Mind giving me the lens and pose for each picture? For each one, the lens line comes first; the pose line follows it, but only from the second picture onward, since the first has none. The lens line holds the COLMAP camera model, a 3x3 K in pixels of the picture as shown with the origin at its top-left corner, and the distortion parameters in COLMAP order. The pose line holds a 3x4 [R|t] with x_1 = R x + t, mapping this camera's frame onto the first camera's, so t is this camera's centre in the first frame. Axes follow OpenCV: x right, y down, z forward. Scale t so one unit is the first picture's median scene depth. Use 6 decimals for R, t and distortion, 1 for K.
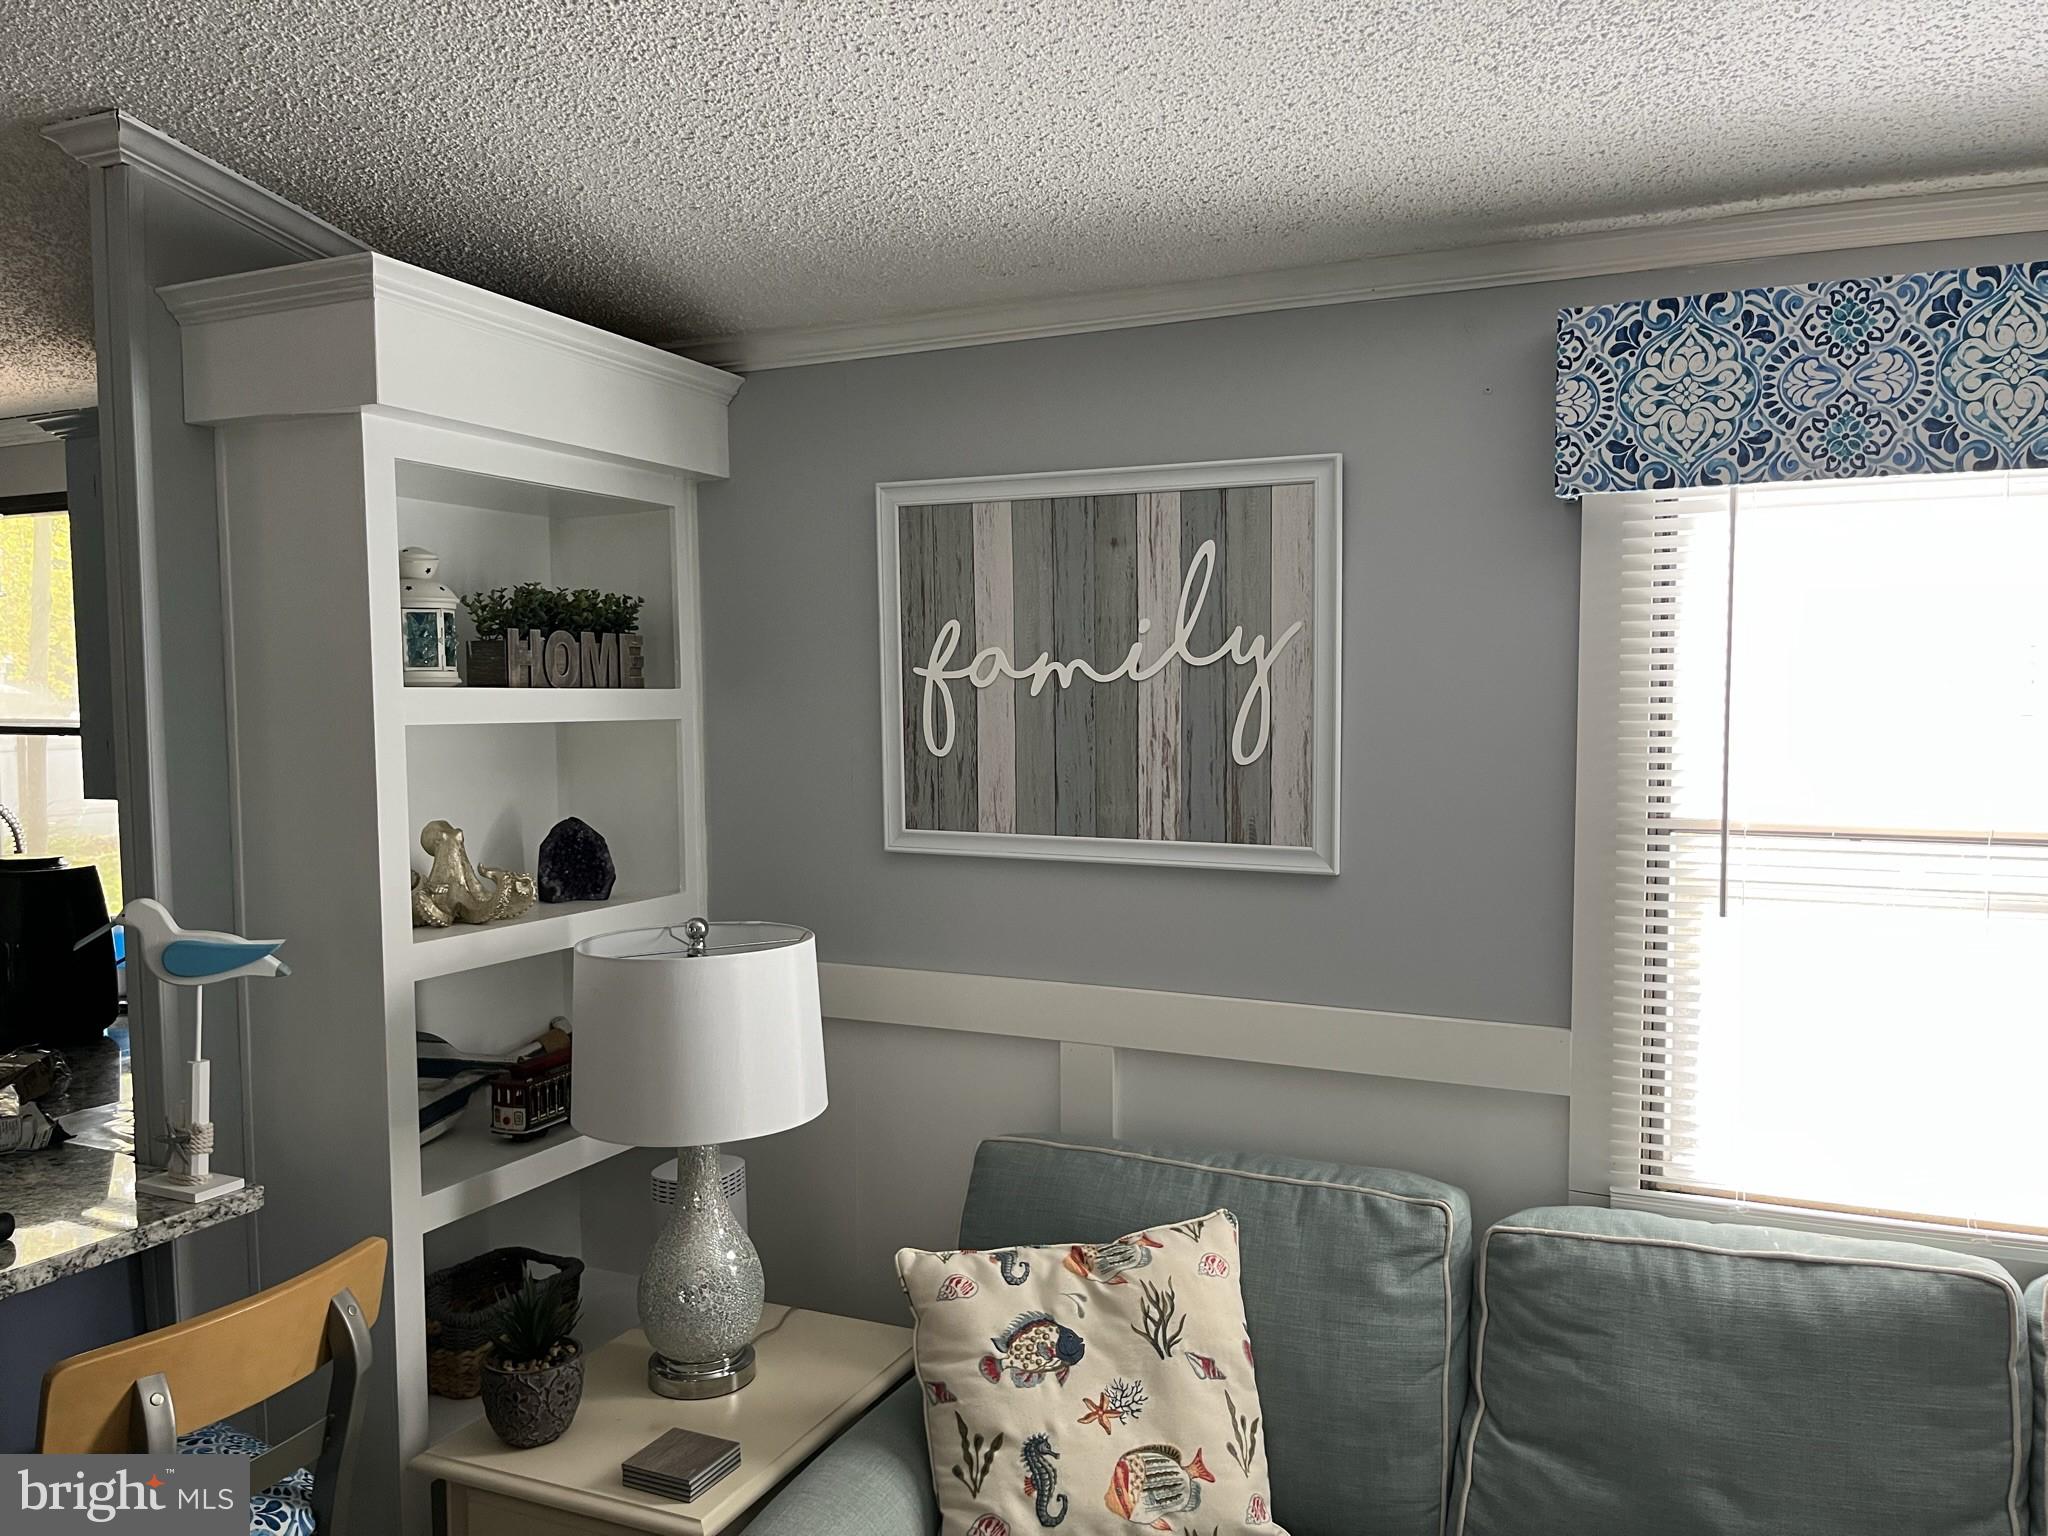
lens RADIAL K [[1579.2, 0, 1007.9], [0, 1579.2, 805.4], [0, 0, 1]] dist [0.064830, -0.089490]
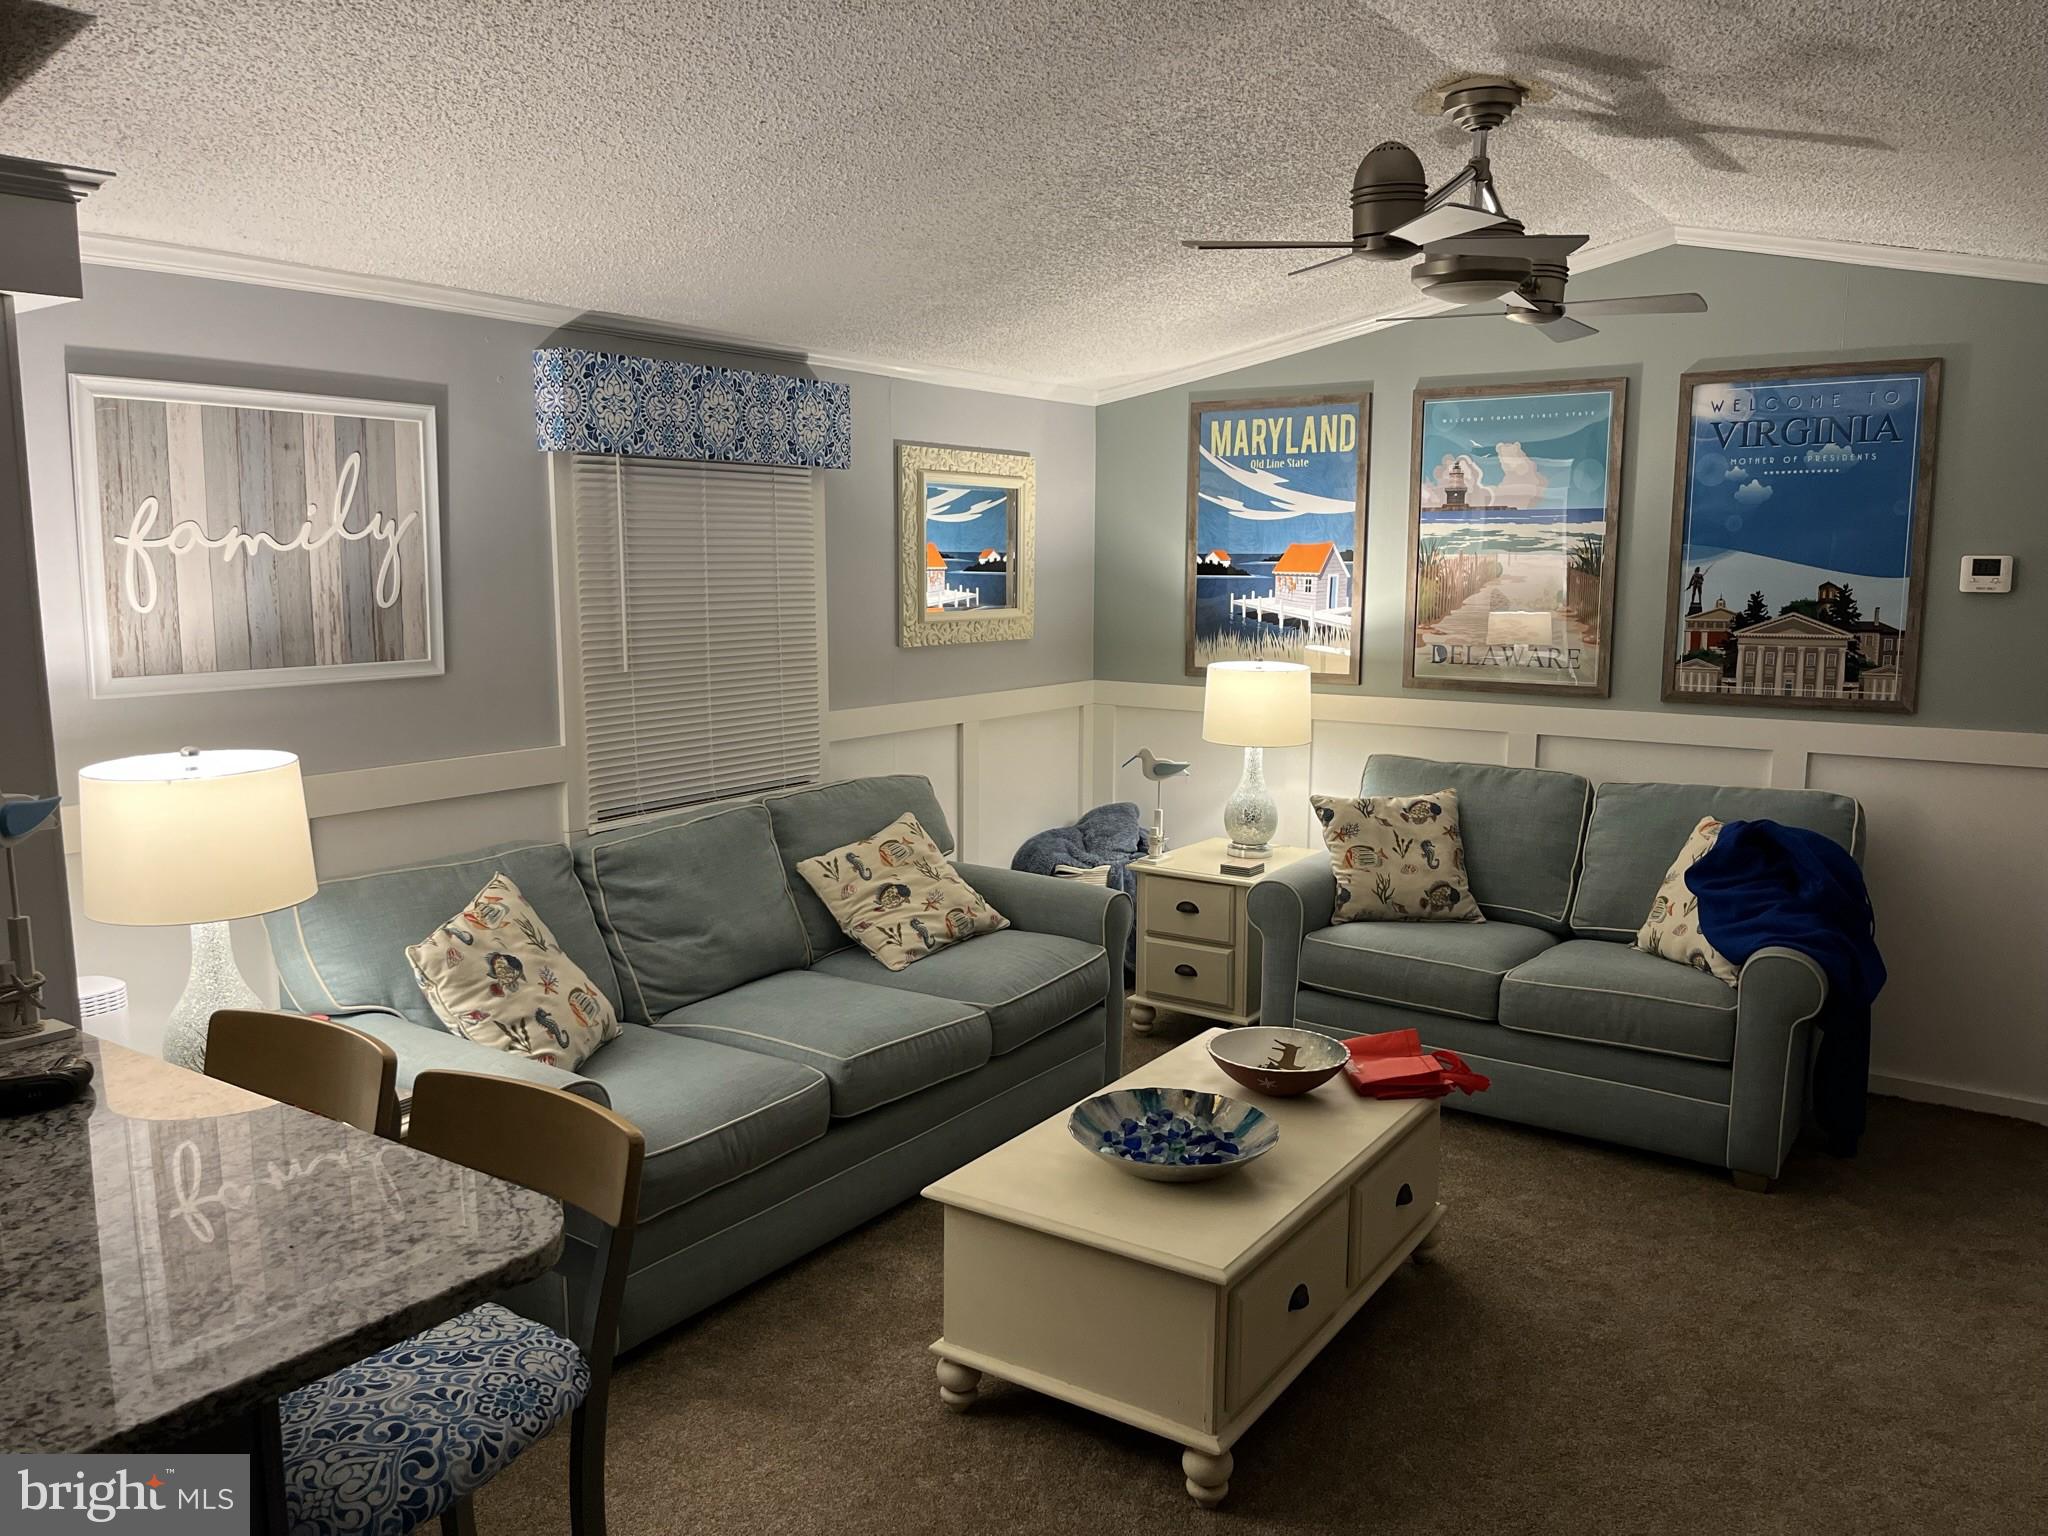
lens RADIAL K [[1579.2, 0, 1025.0], [0, 1579.2, 758.5], [0, 0, 1]] dist [0.064830, -0.089490]
pose [[0.172711, -0.127705, 0.976659, -1.193229], [0.068939, 0.990695, 0.117349, -0.019490], [-0.982557, 0.047063, 0.179908, 0.149762]]
